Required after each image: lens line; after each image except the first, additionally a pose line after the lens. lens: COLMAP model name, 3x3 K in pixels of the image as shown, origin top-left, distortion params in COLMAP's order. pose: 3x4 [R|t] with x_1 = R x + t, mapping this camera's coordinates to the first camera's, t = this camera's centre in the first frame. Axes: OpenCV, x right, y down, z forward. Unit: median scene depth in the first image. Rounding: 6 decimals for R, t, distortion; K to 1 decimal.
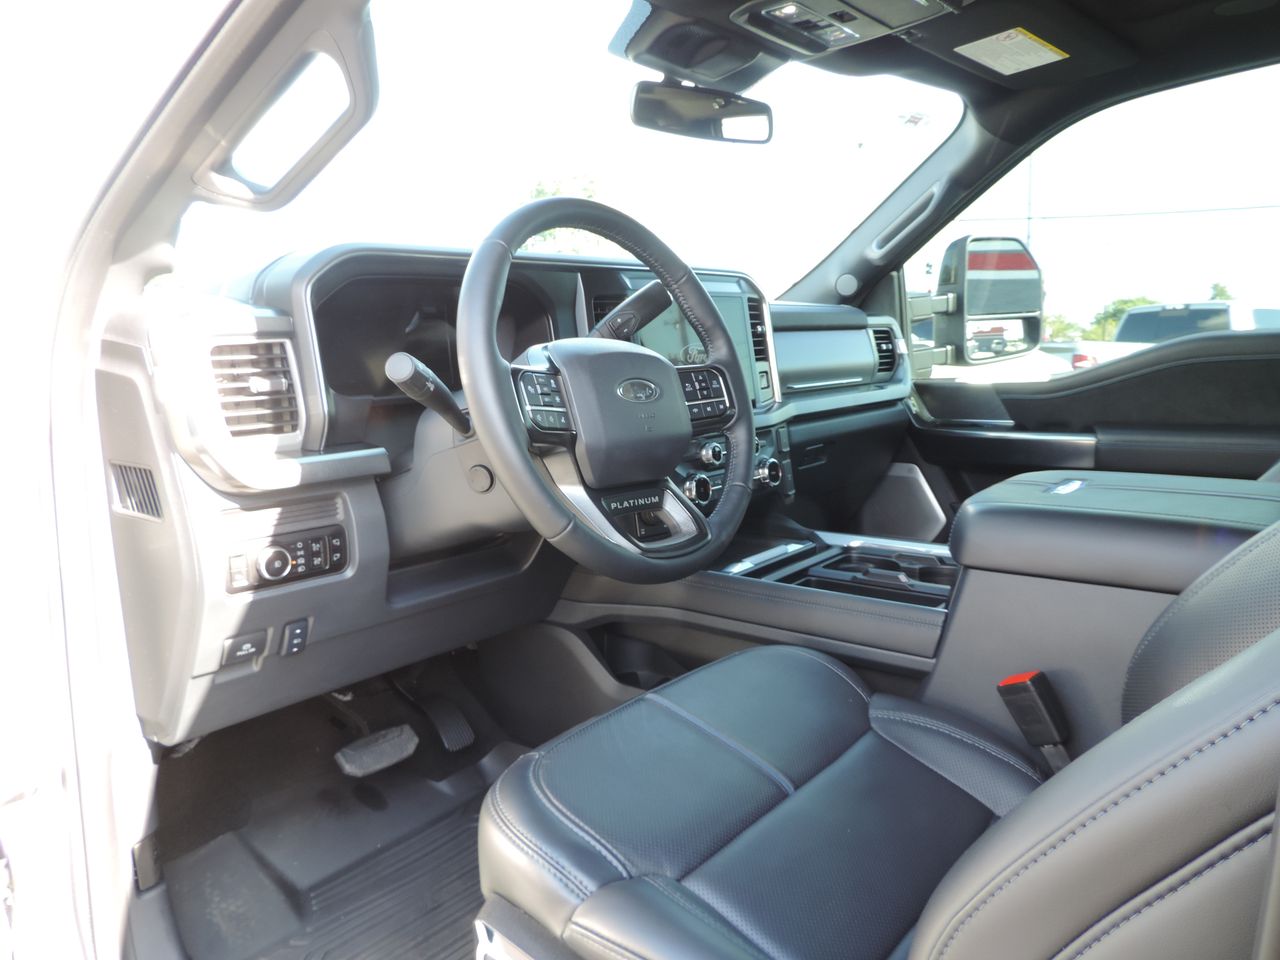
lens RADIAL K [[888.1, 0, 640.0], [0, 888.1, 480.0], [0, 0, 1]] dist [-0.005541, -0.004406]
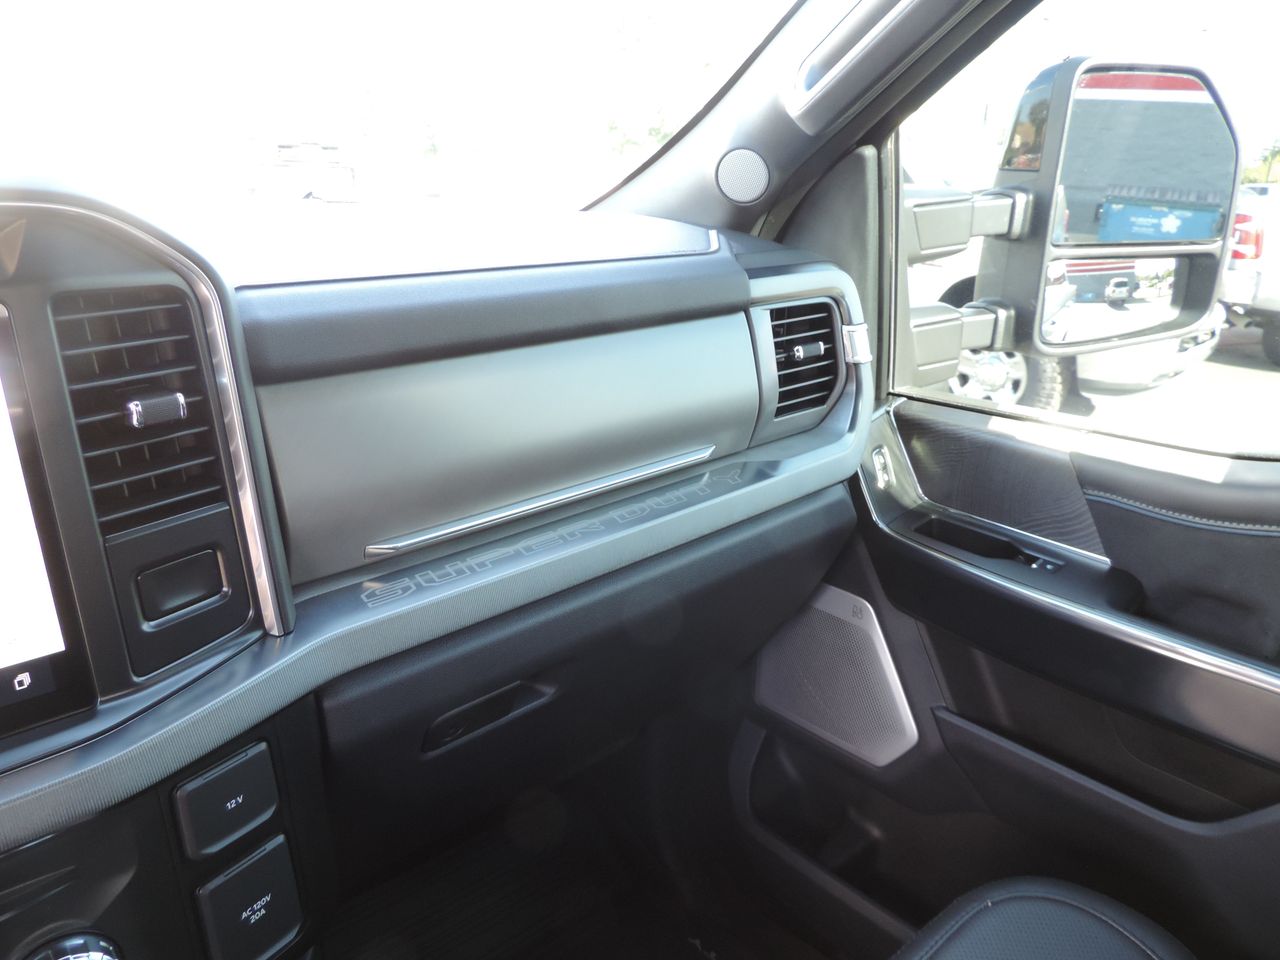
lens RADIAL K [[888.1, 0, 640.0], [0, 888.1, 480.0], [0, 0, 1]] dist [-0.005541, -0.004406]
pose [[0.992634, 0.076784, -0.093712, 0.246824], [-0.058213, 0.980655, 0.186888, -0.164380], [0.106249, -0.180056, 0.977901, 0.598176]]
